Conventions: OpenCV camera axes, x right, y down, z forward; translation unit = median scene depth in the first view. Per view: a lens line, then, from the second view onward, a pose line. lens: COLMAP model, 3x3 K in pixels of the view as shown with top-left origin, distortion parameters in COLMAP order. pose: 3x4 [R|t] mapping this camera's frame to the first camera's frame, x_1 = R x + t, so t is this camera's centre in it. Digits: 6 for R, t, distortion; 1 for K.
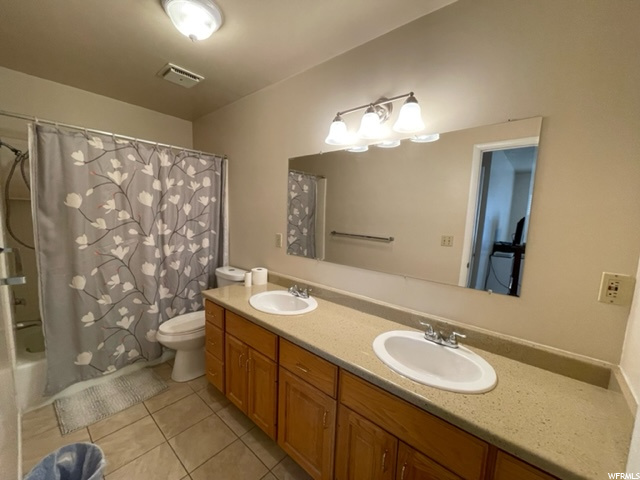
lens RADIAL K [[261.5, 0, 320.0], [0, 261.5, 240.0], [0, 0, 1]] dist [-0.000343, -0.000086]
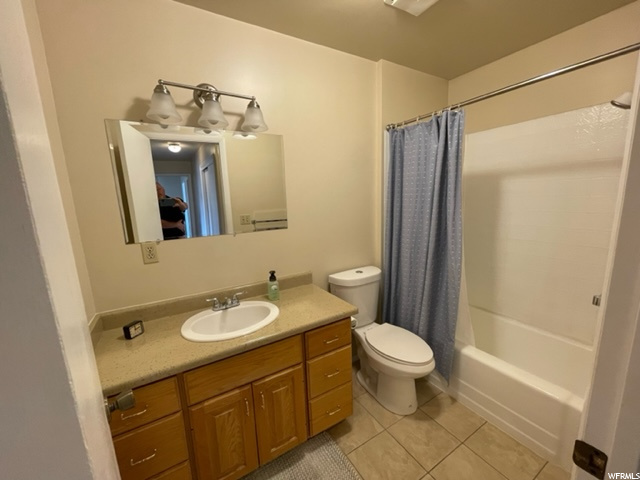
lens RADIAL K [[261.5, 0, 320.0], [0, 261.5, 240.0], [0, 0, 1]] dist [-0.000343, -0.000086]
pose [[0.306361, -0.233194, 0.922911, -0.695511], [0.132754, 0.970522, 0.201156, -0.116313], [-0.942613, 0.060894, 0.328287, 0.438288]]
